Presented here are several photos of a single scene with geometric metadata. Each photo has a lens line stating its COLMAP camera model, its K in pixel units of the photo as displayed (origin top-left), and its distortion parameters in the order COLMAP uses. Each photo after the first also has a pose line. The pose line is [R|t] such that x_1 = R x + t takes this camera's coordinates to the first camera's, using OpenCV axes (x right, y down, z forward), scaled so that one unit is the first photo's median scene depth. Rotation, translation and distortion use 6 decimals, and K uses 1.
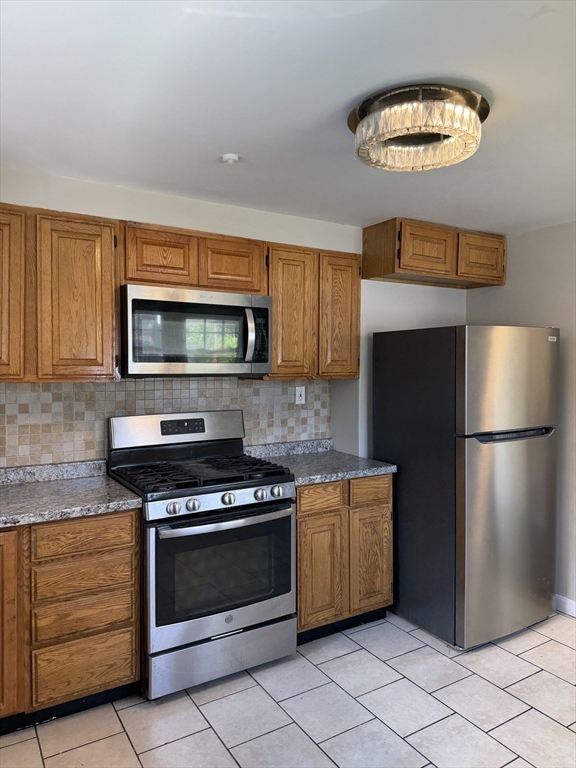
lens RADIAL K [[538.4, 0, 288.0], [0, 538.4, 384.0], [0, 0, 1]] dist [0.112926, -0.162262]
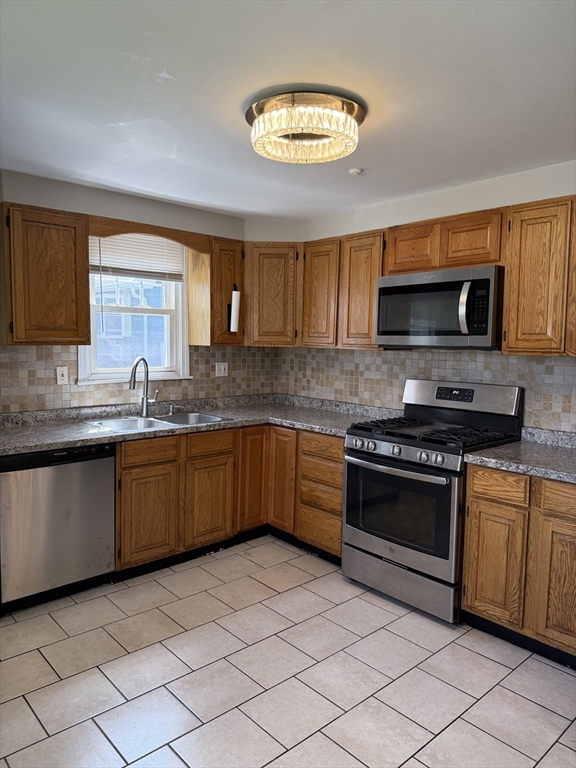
lens RADIAL K [[538.4, 0, 288.0], [0, 538.4, 384.0], [0, 0, 1]] dist [0.112926, -0.162262]
pose [[0.180914, 0.081235, -0.980138, 0.911469], [-0.054047, 0.995898, 0.072565, -0.005109], [0.982013, 0.039845, 0.184562, 0.499648]]
